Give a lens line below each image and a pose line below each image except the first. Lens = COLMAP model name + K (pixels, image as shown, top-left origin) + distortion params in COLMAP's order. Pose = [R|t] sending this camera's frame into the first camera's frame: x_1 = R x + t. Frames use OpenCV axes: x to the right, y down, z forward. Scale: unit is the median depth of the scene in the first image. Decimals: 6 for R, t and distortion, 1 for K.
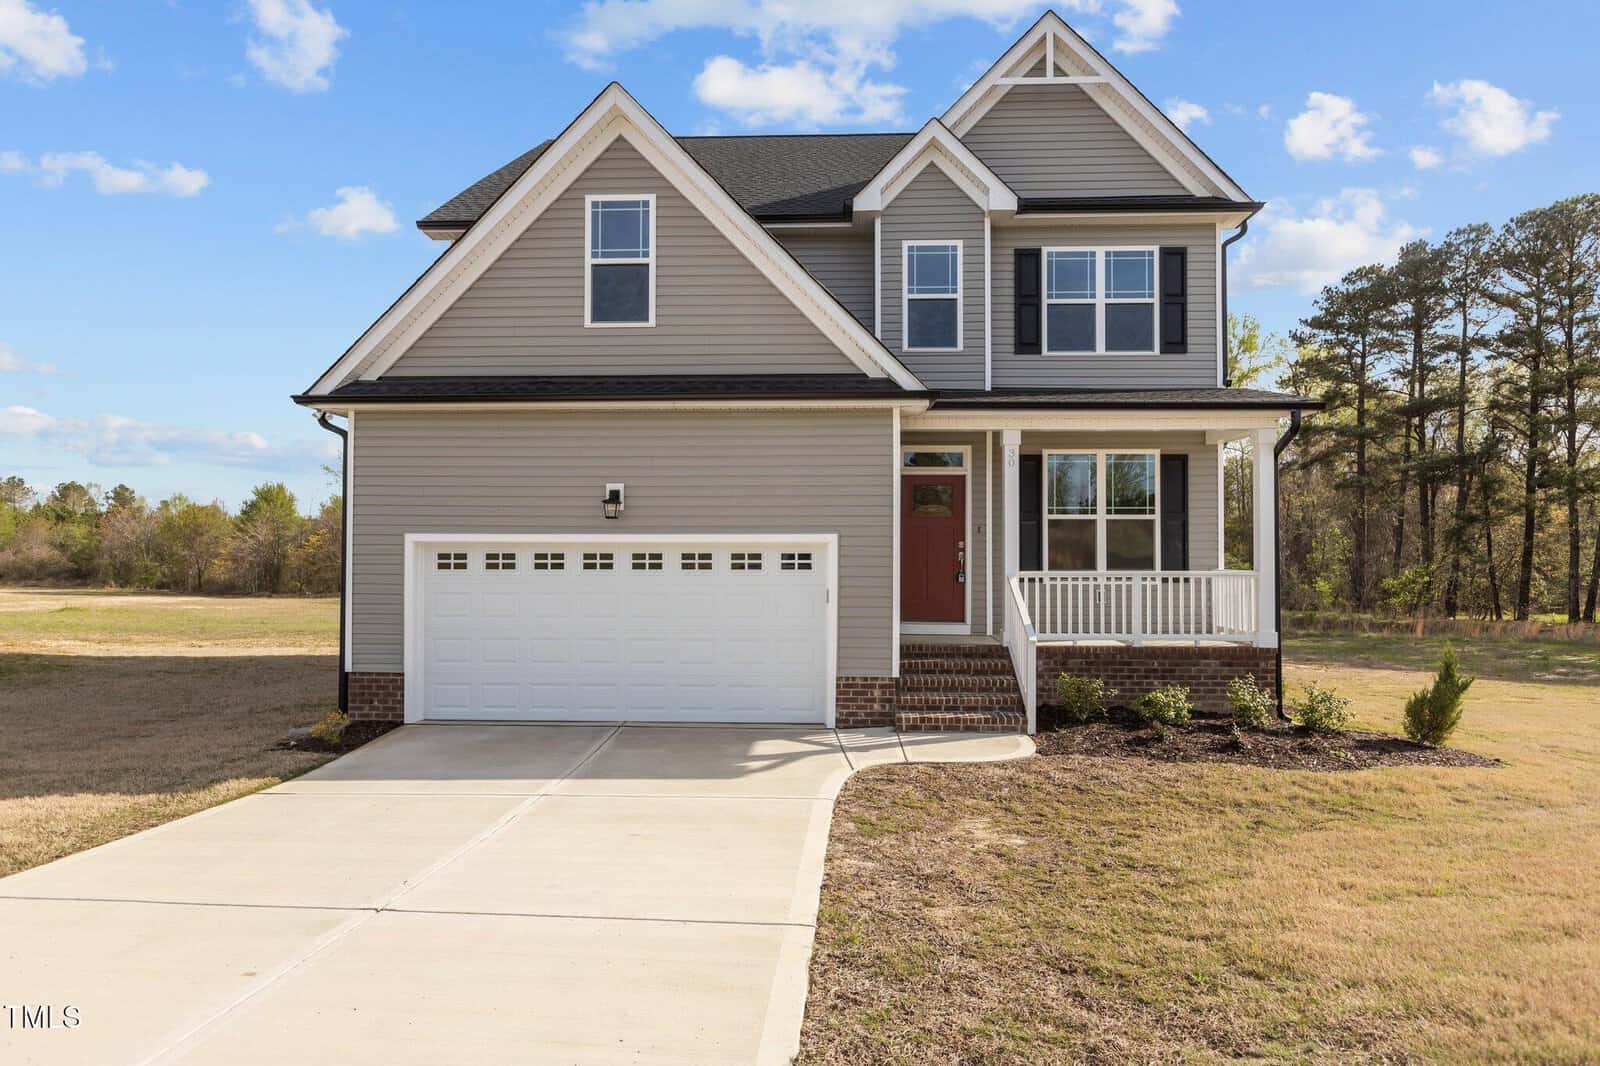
lens RADIAL K [[720.3, 0, 793.7], [0, 720.3, 514.6], [0, 0, 1]] dist [-0.000381, 0.000180]
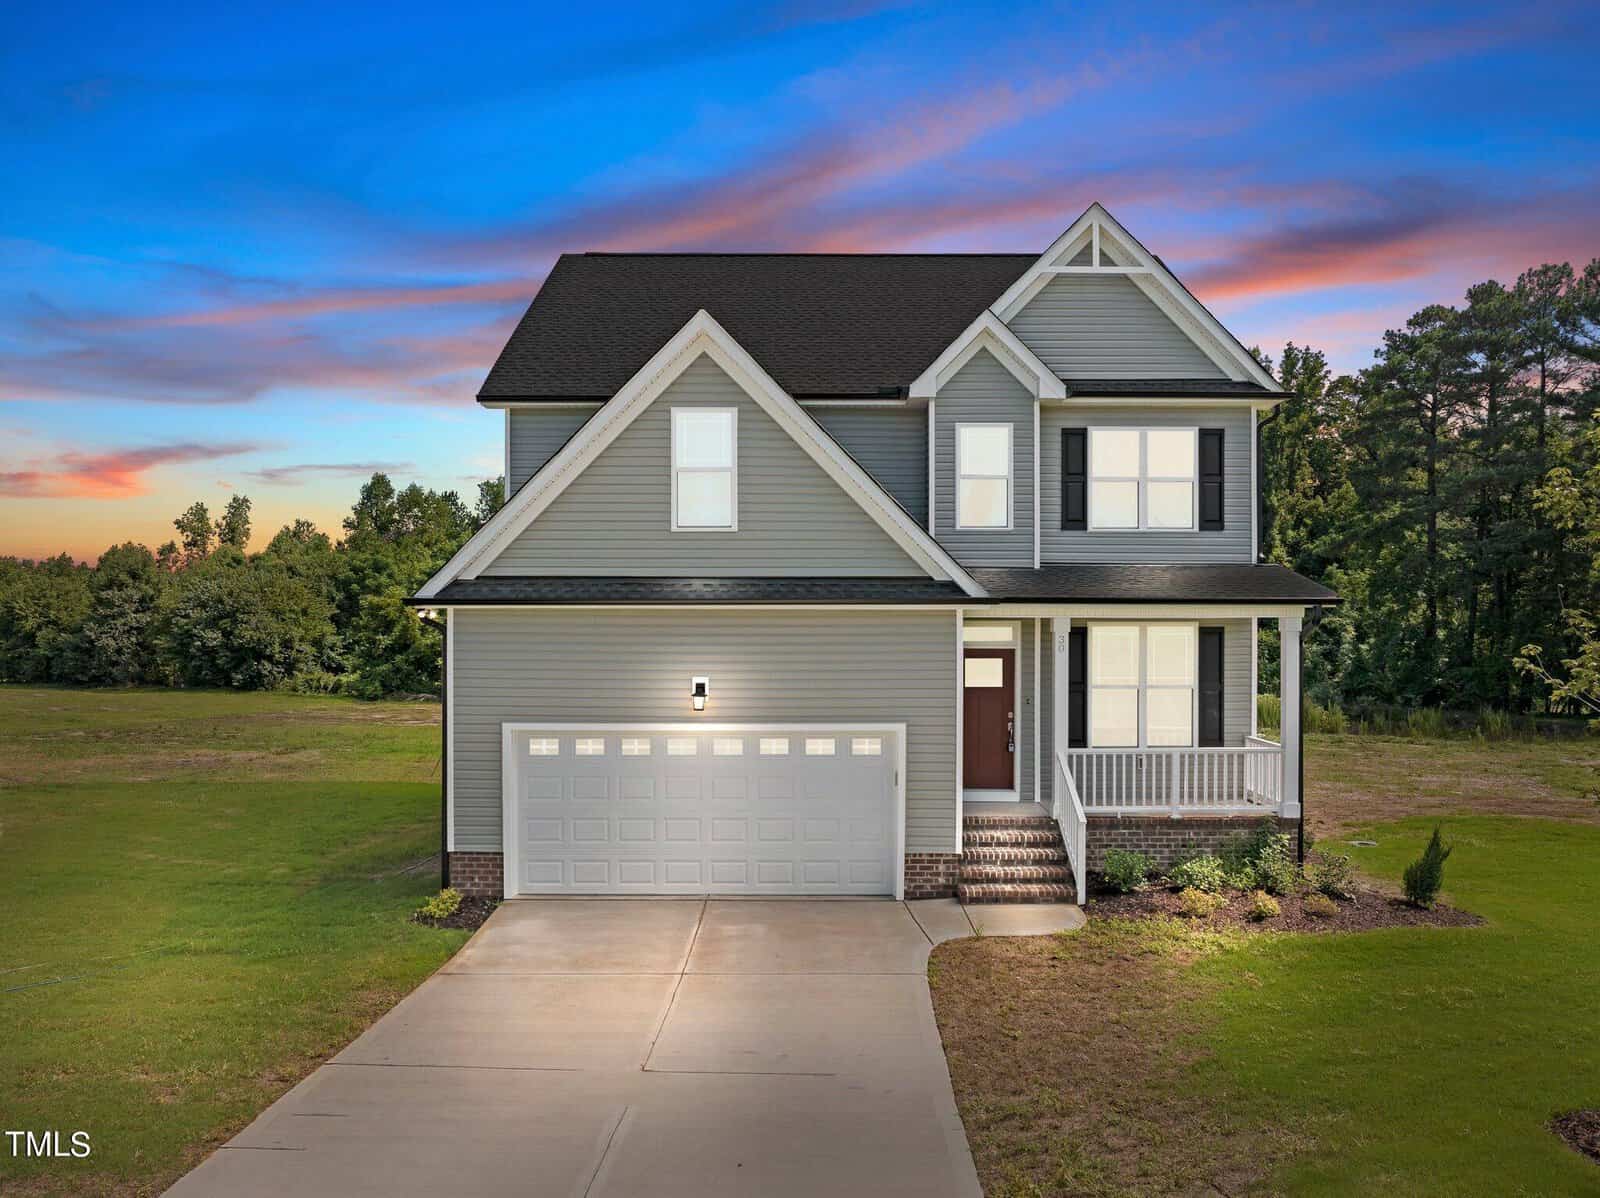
lens RADIAL K [[869.5, 0, 795.3], [0, 869.5, 602.9], [0, 0, 1]] dist [-0.016439, -0.001945]
pose [[0.999542, -0.000891, 0.030264, -0.135839], [0.000373, 0.999854, 0.017111, -0.164856], [-0.030275, -0.017091, 0.999395, -0.283848]]
